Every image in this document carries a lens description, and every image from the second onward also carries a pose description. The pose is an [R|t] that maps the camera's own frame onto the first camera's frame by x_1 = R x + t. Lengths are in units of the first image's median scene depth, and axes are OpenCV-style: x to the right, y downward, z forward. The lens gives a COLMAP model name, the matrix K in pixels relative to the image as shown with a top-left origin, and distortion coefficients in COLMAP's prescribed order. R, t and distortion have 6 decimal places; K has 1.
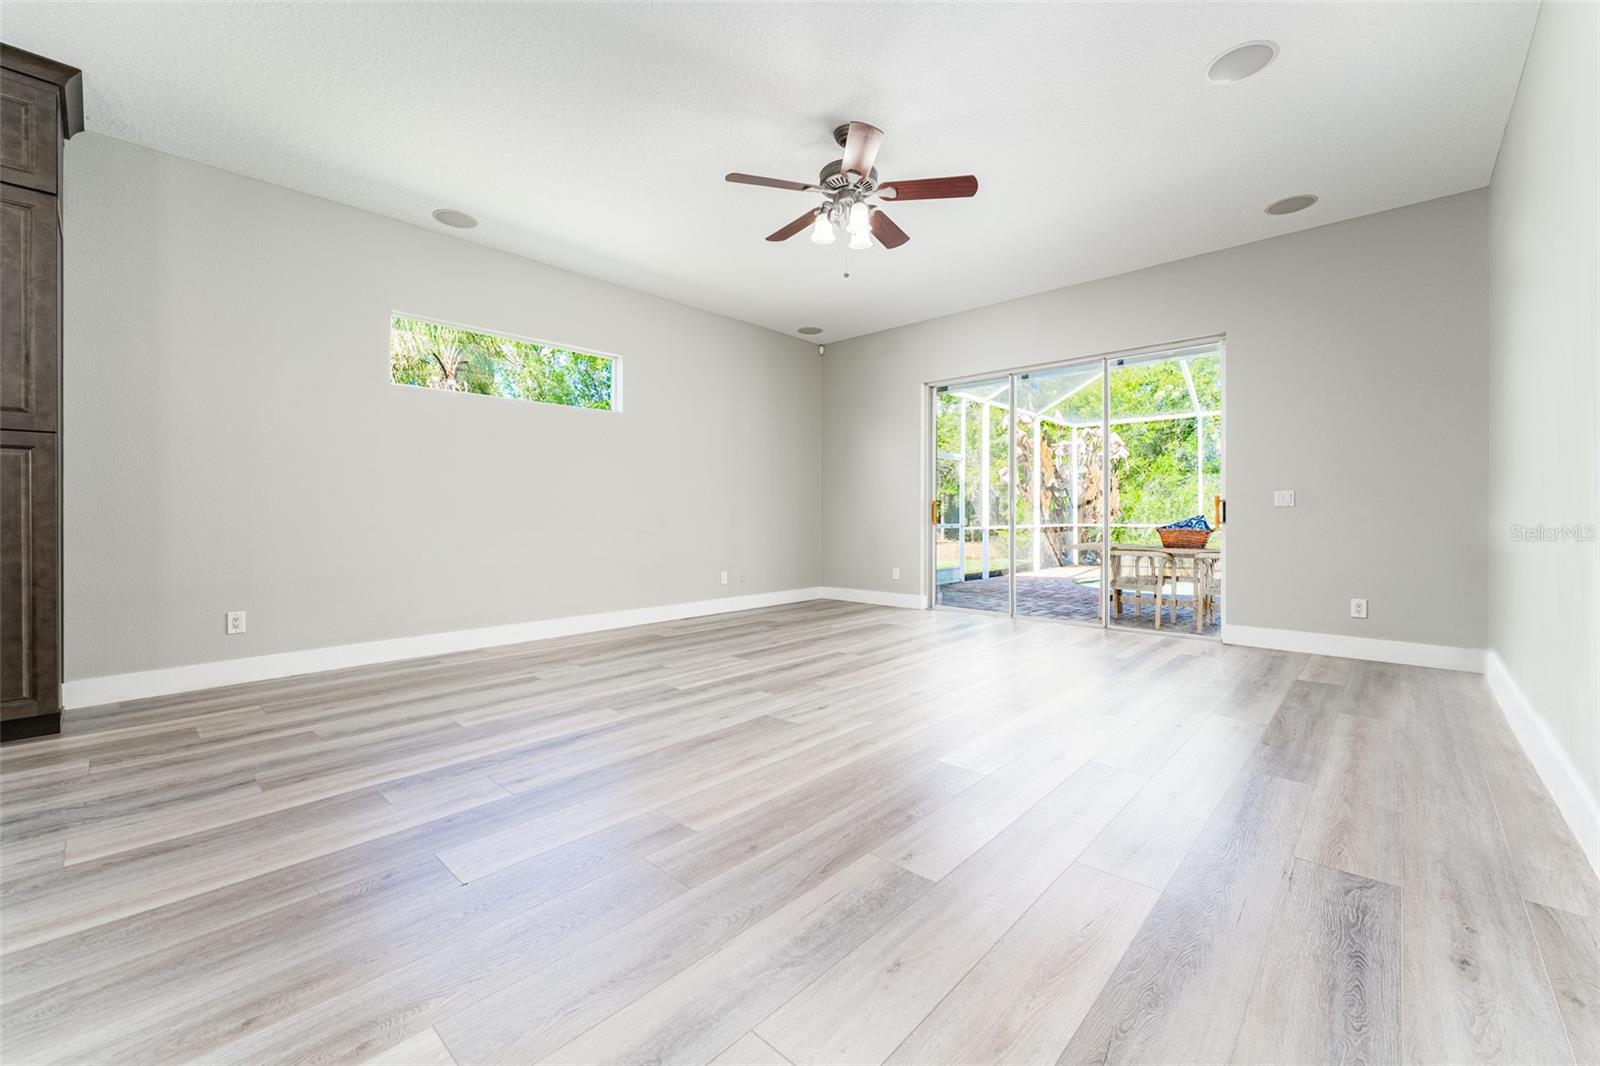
lens RADIAL K [[642.8, 0, 799.5], [0, 642.8, 521.8], [0, 0, 1]] dist [-0.001727, -0.000131]
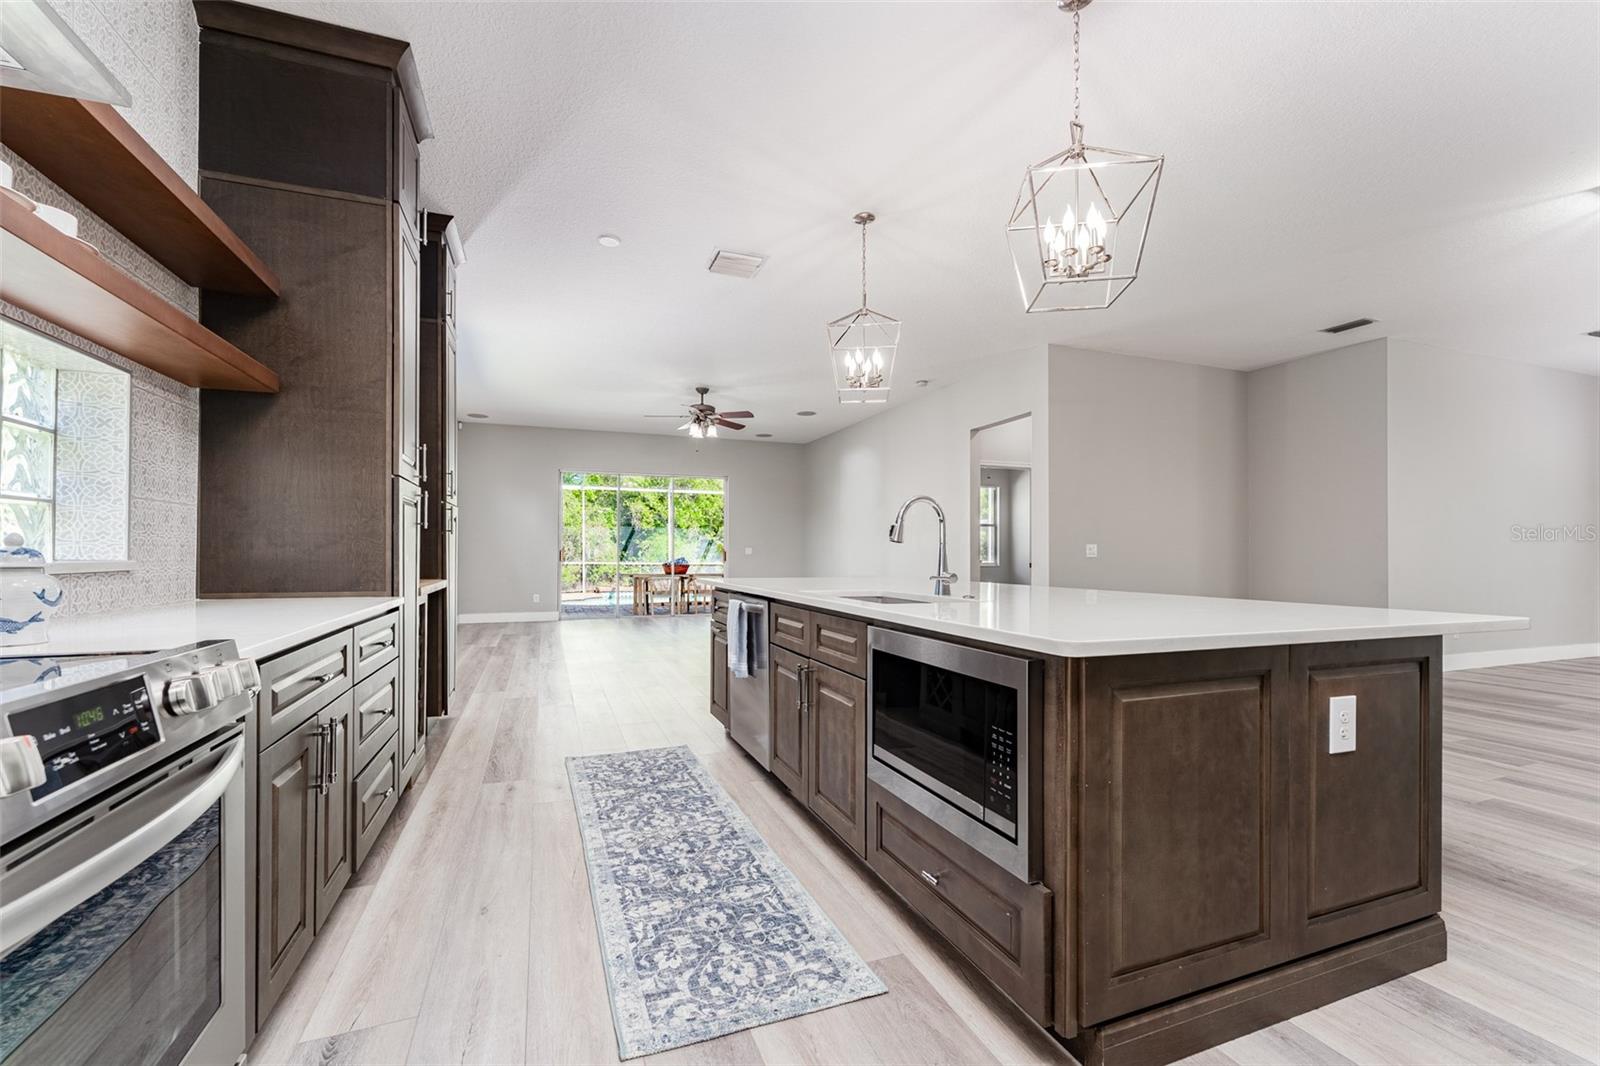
lens RADIAL K [[645.9, 0, 796.8], [0, 645.9, 547.6], [0, 0, 1]] dist [-0.000908, -0.000155]
pose [[0.440652, 0.010577, 0.897616, -2.088610], [0.001317, 0.999922, -0.012429, -0.028523], [-0.897677, 0.006659, 0.440604, -0.329422]]
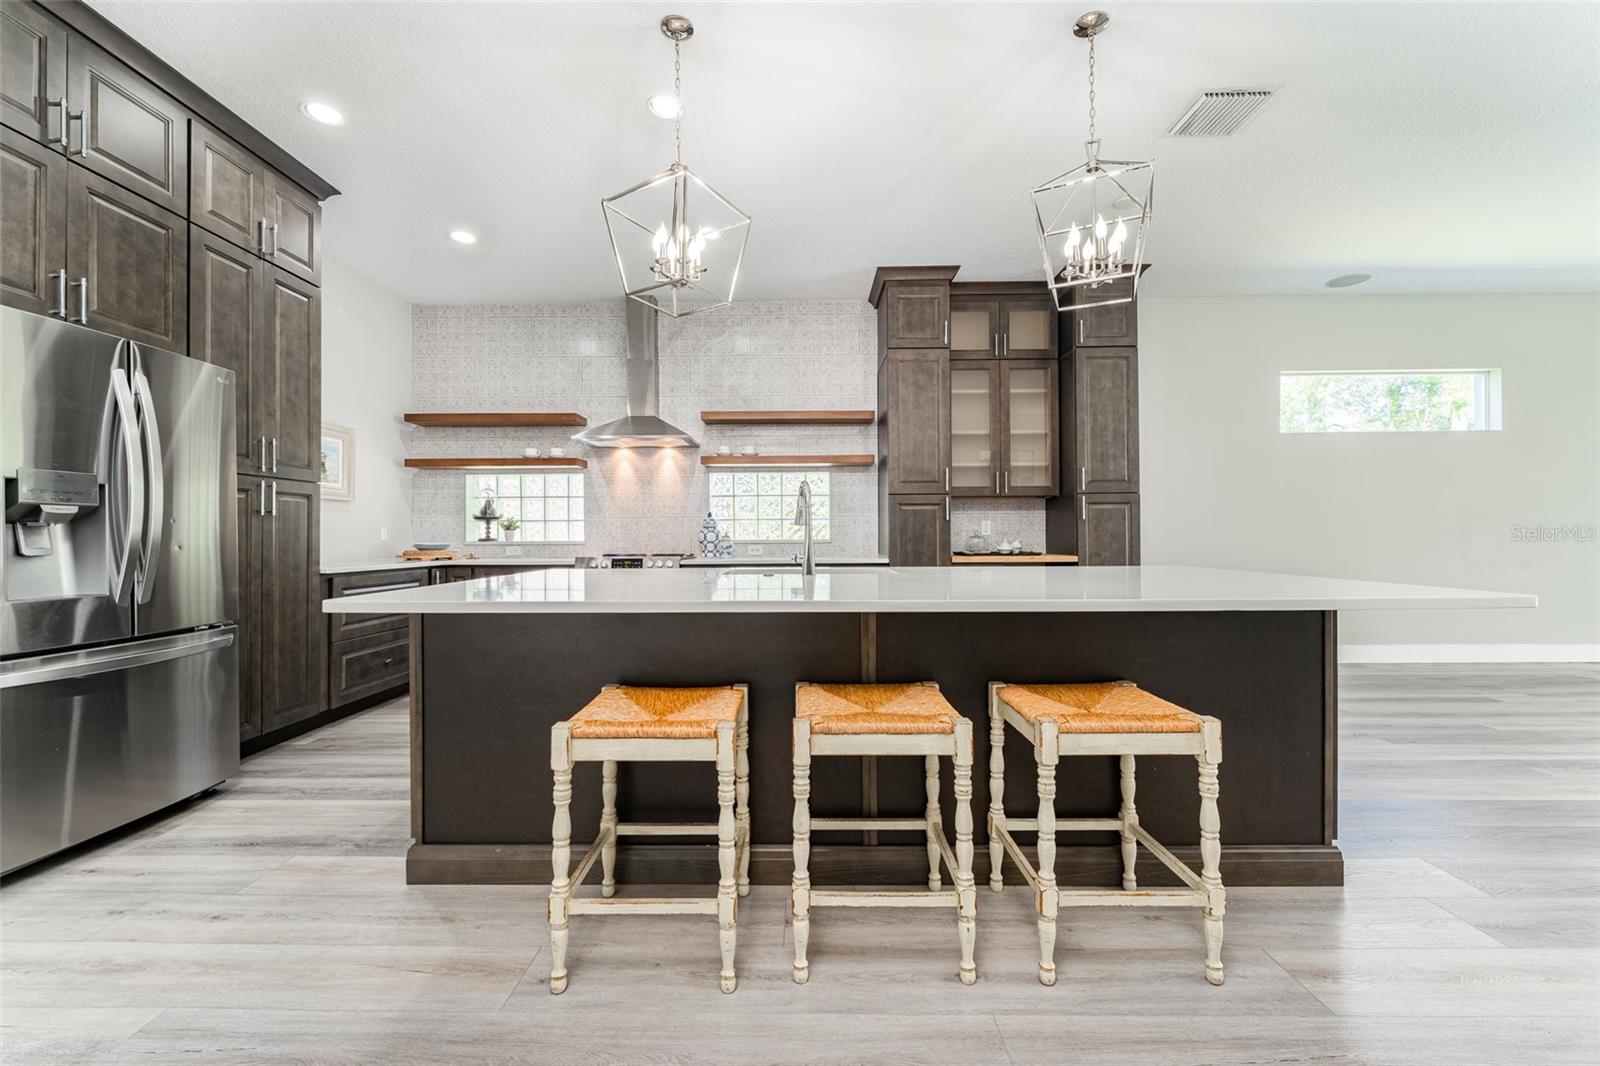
lens RADIAL K [[634.9, 0, 800.0], [0, 634.9, 533.0], [0, 0, 1]] dist [0.002267, 0.000041]
pose [[0.664069, -0.010886, -0.747592, -0.509898], [0.003439, 0.999928, -0.011505, -0.020157], [0.747664, 0.005069, 0.664058, -0.694779]]
